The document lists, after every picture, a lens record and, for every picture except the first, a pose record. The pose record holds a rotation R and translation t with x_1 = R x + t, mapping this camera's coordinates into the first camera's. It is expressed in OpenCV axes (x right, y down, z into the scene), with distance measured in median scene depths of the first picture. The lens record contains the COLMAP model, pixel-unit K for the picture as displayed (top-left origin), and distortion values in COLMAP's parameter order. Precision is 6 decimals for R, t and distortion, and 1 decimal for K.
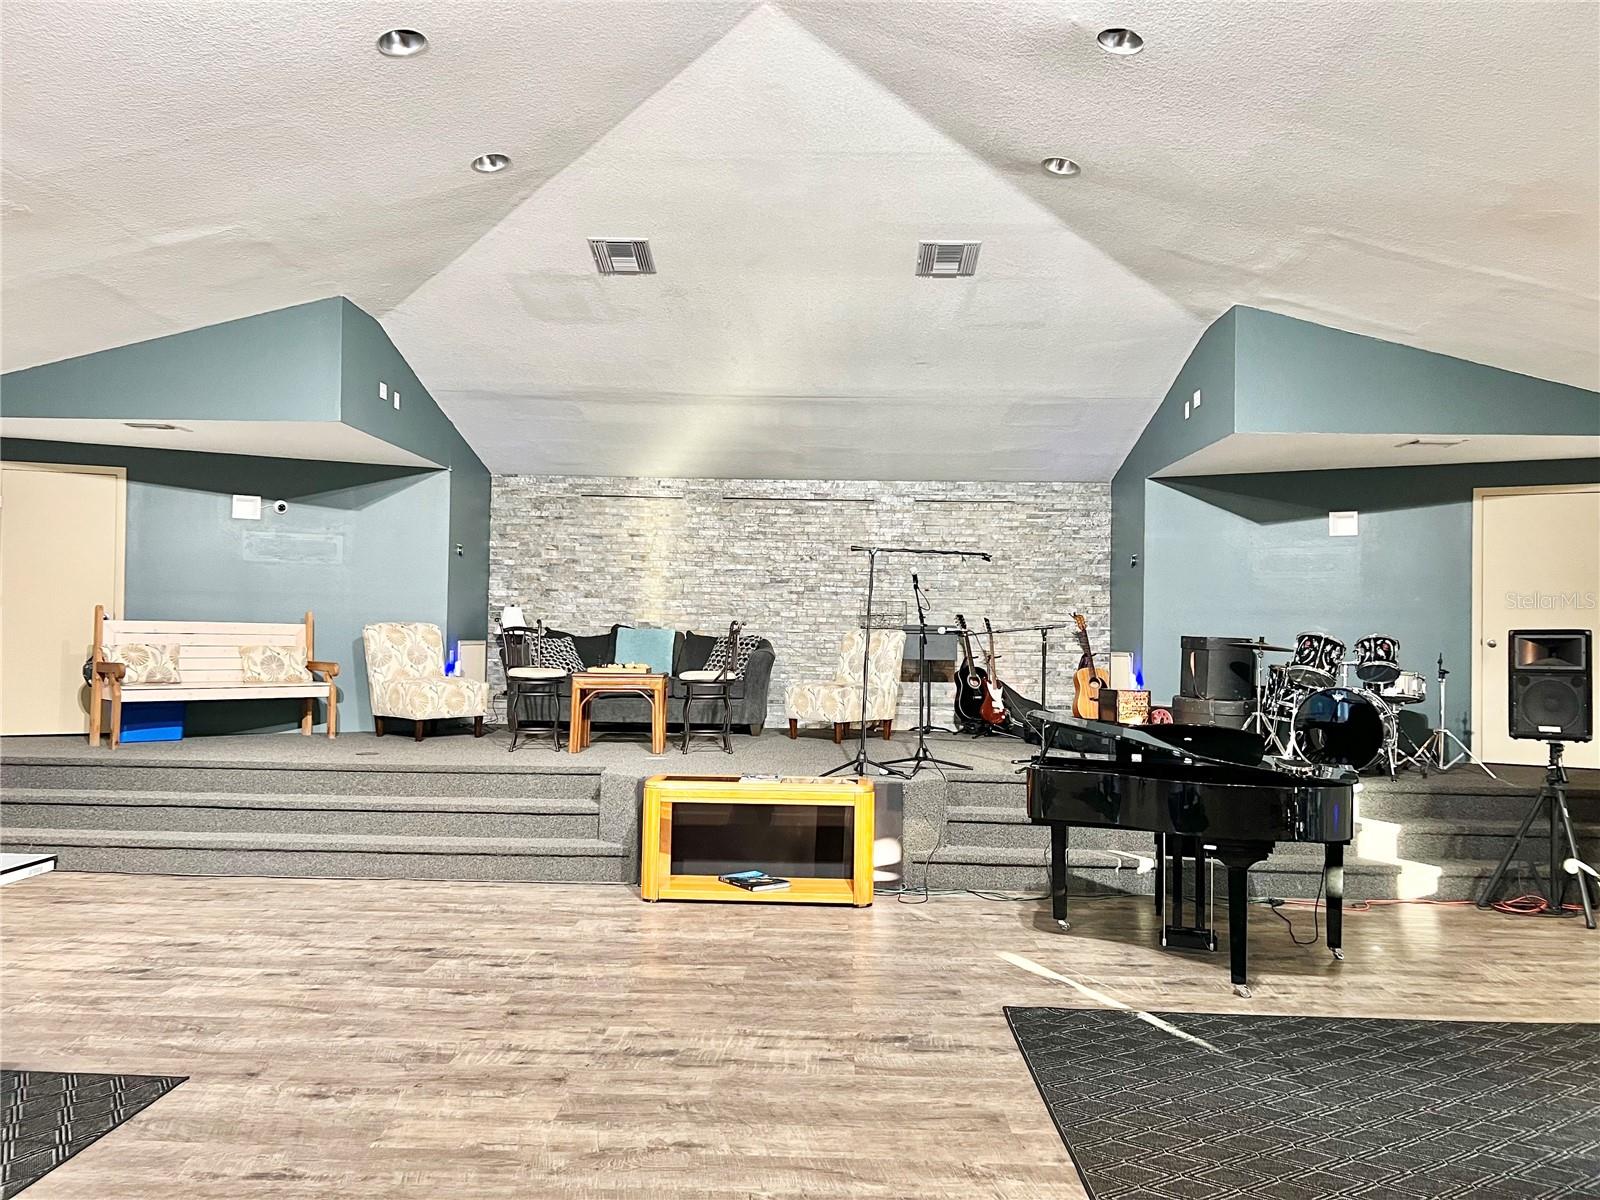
lens RADIAL K [[1197.4, 0, 807.3], [0, 1197.4, 609.9], [0, 0, 1]] dist [0.039522, -0.032062]
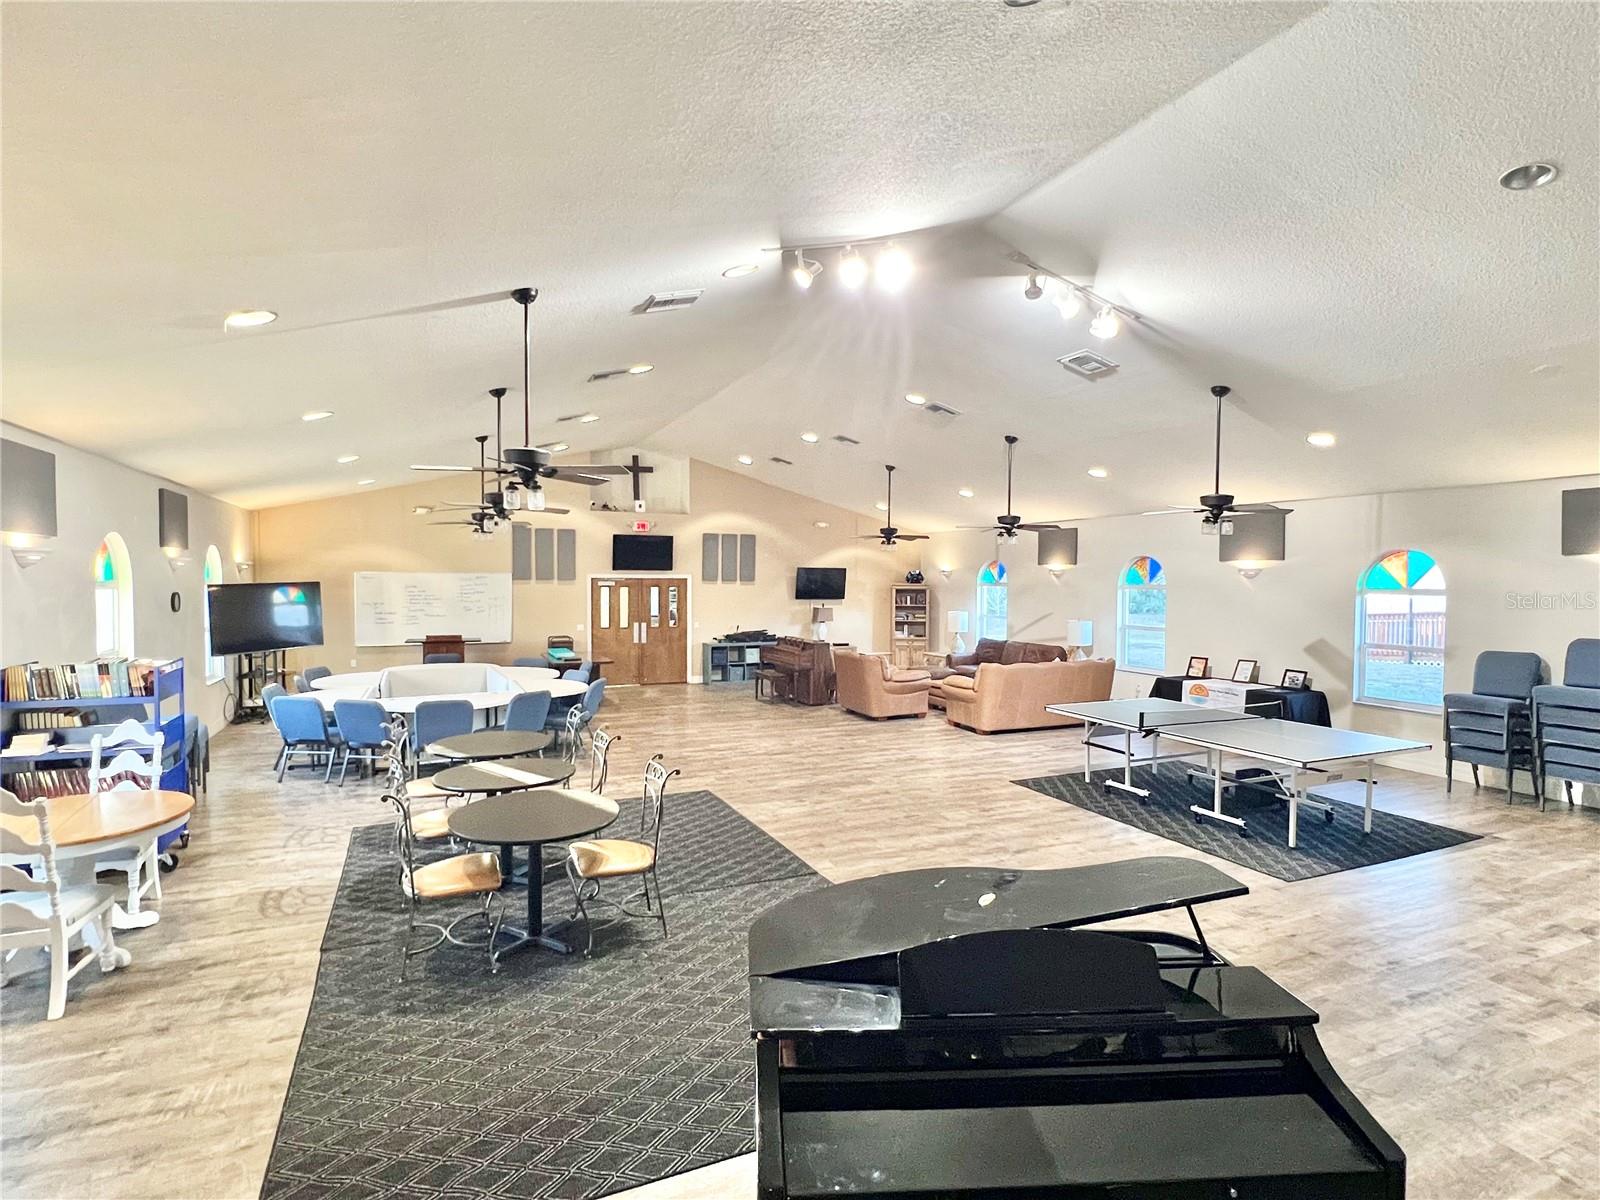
lens RADIAL K [[824.9, 0, 802.0], [0, 824.9, 600.4], [0, 0, 1]] dist [-0.016315, 0.000110]
pose [[-0.901254, -0.013715, -0.433074, 0.336894], [-0.013966, 0.999899, -0.002603, -0.029353], [0.433066, 0.003703, -0.901355, 0.768016]]
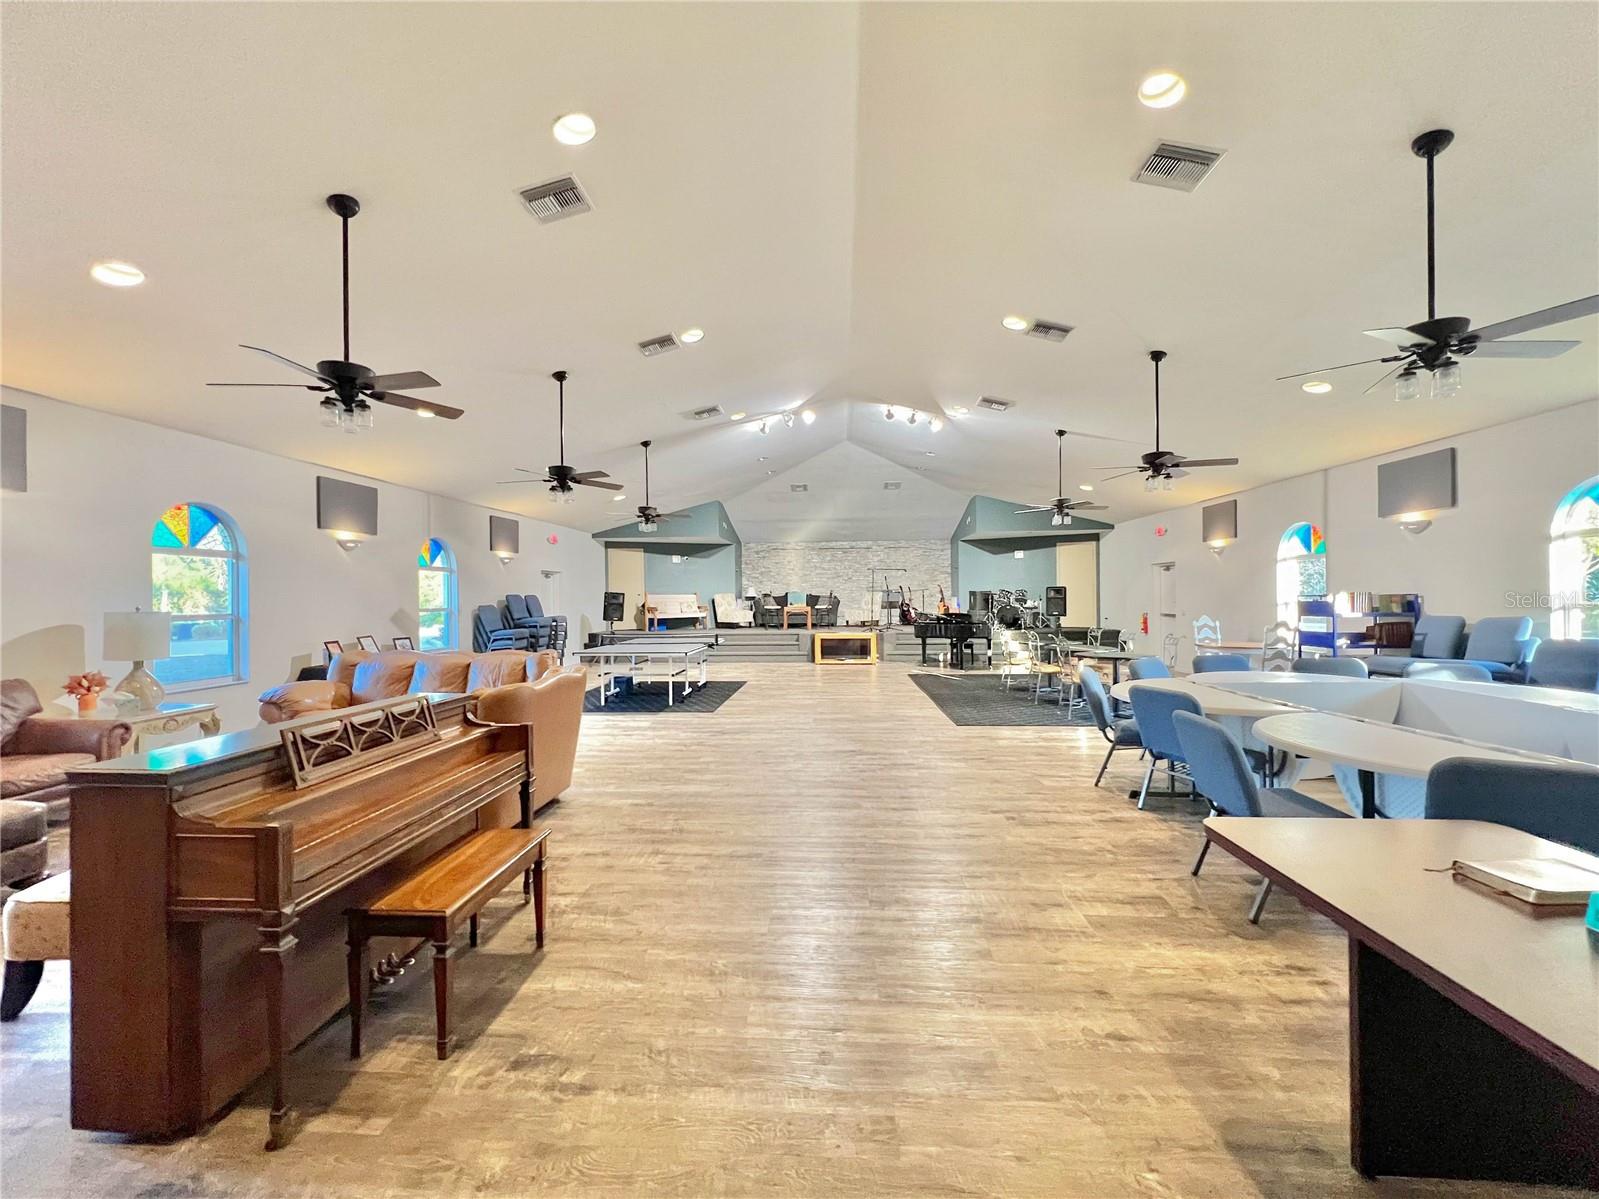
lens RADIAL K [[643.8, 0, 796.0], [0, 643.8, 596.3], [0, 0, 1]] dist [-0.001264, 0.000118]
pose [[0.998523, -0.027870, -0.046640, -0.067849], [0.028924, 0.999338, 0.022077, -0.014891], [0.045994, -0.023393, 0.998668, -0.714095]]
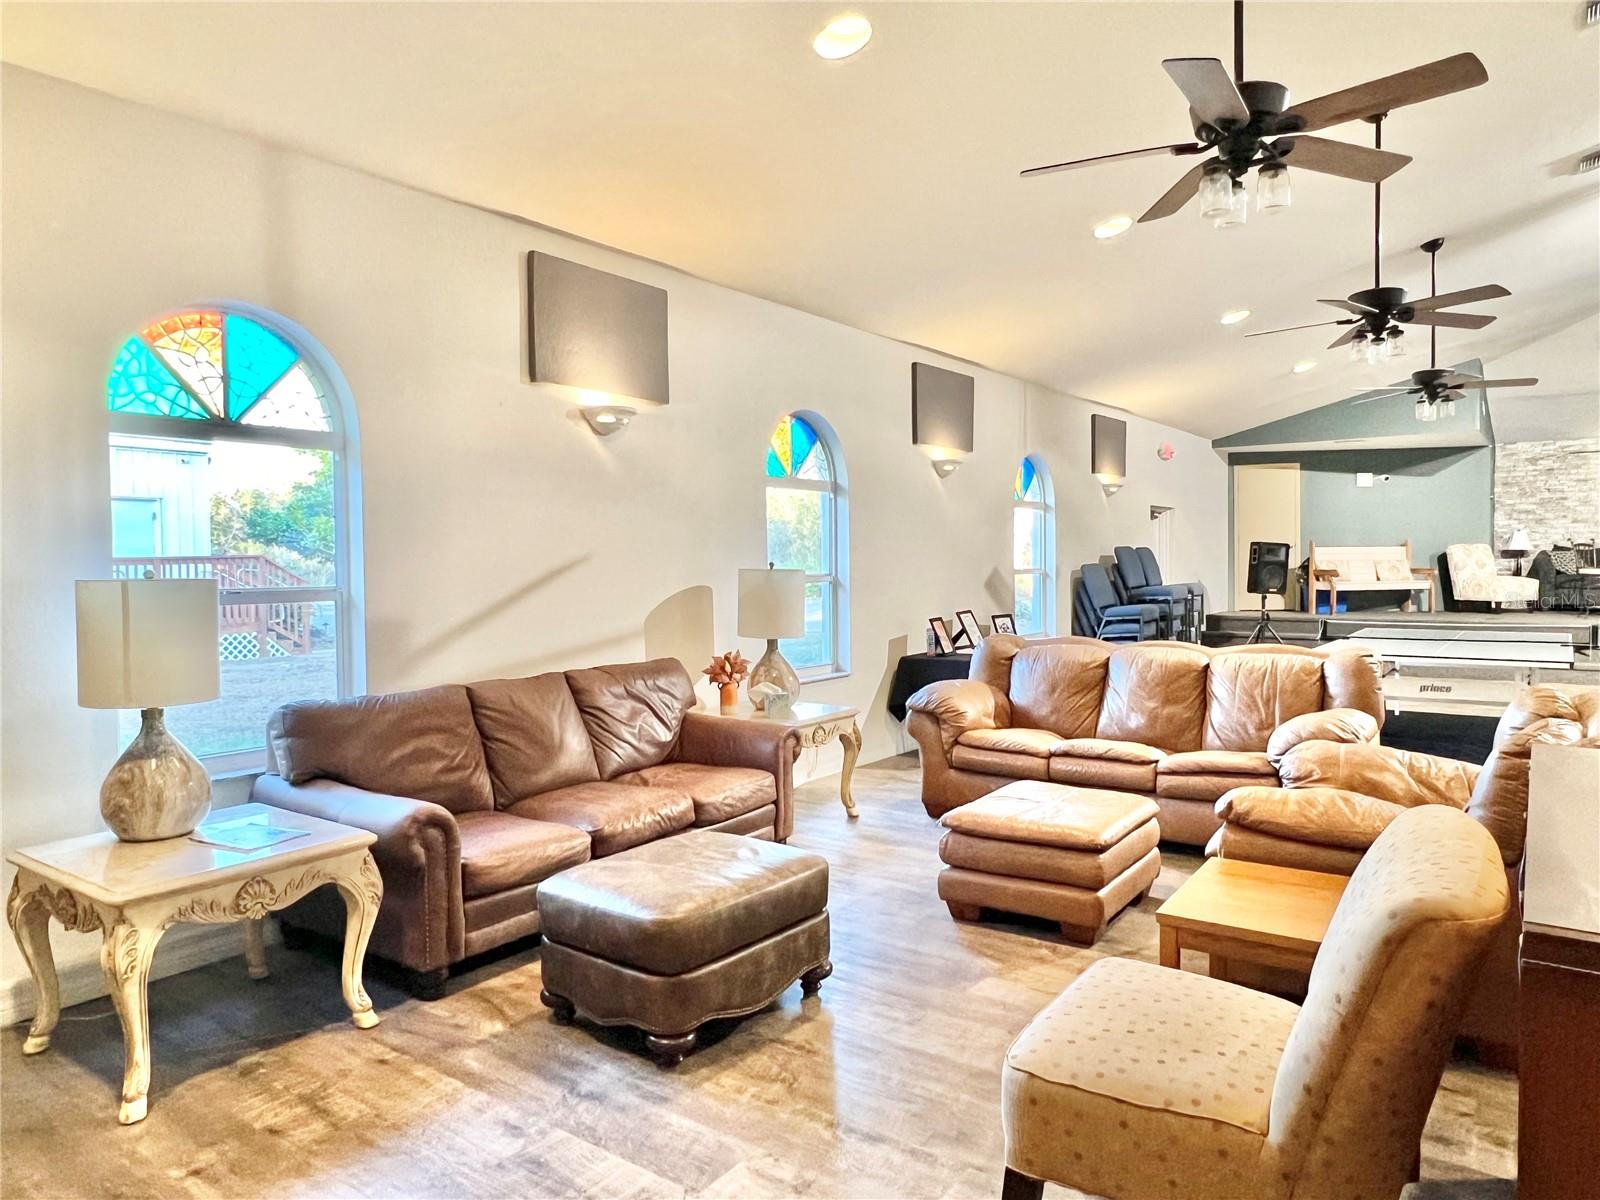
lens RADIAL K [[1046.4, 0, 798.7], [0, 1046.4, 597.0], [0, 0, 1]] dist [-0.007904, -0.001999]
pose [[0.818669, -0.006460, -0.574229, -0.274346], [0.038986, 0.998255, 0.044353, -0.015883], [0.572940, -0.058697, 0.817493, -0.693454]]
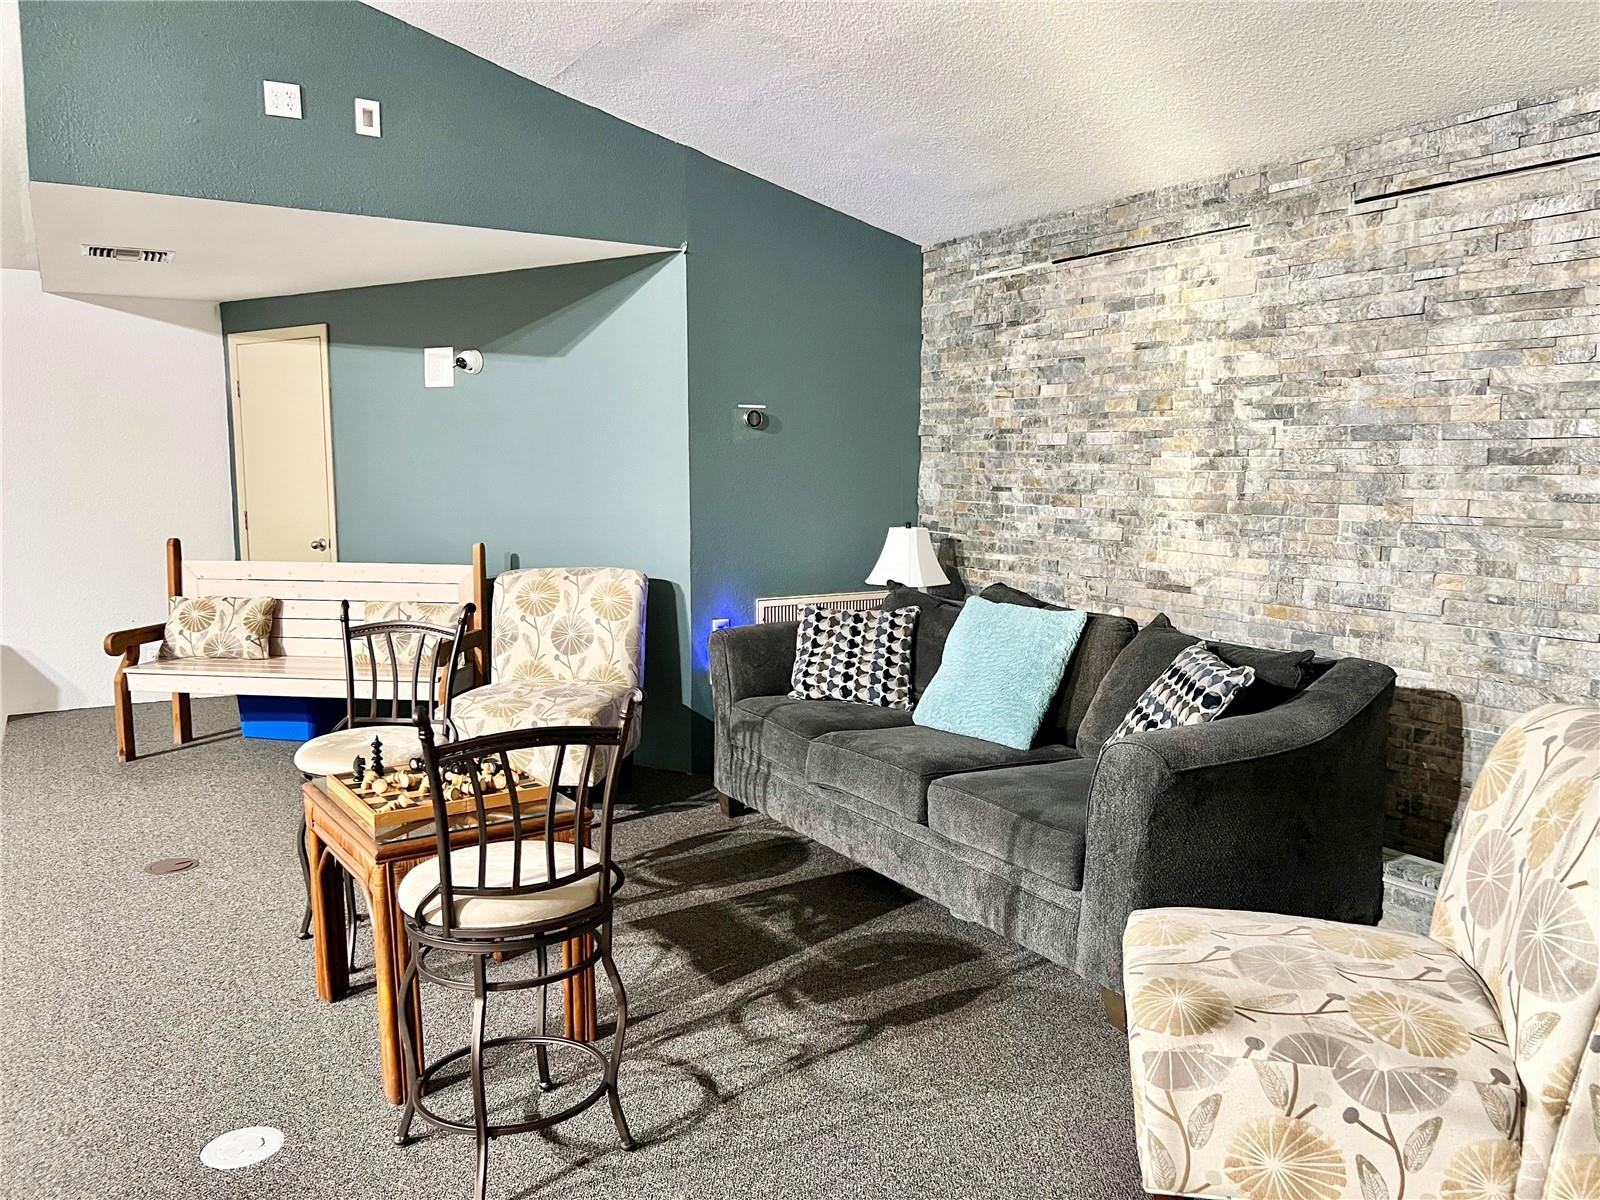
lens RADIAL K [[1197.4, 0, 813.1], [0, 1197.4, 606.1], [0, 0, 1]] dist [0.039522, -0.032062]
pose [[0.546291, 0.085511, -0.833219, 0.156529], [0.025748, 0.992590, 0.118749, -0.033182], [0.837199, -0.086325, 0.540042, 0.824543]]
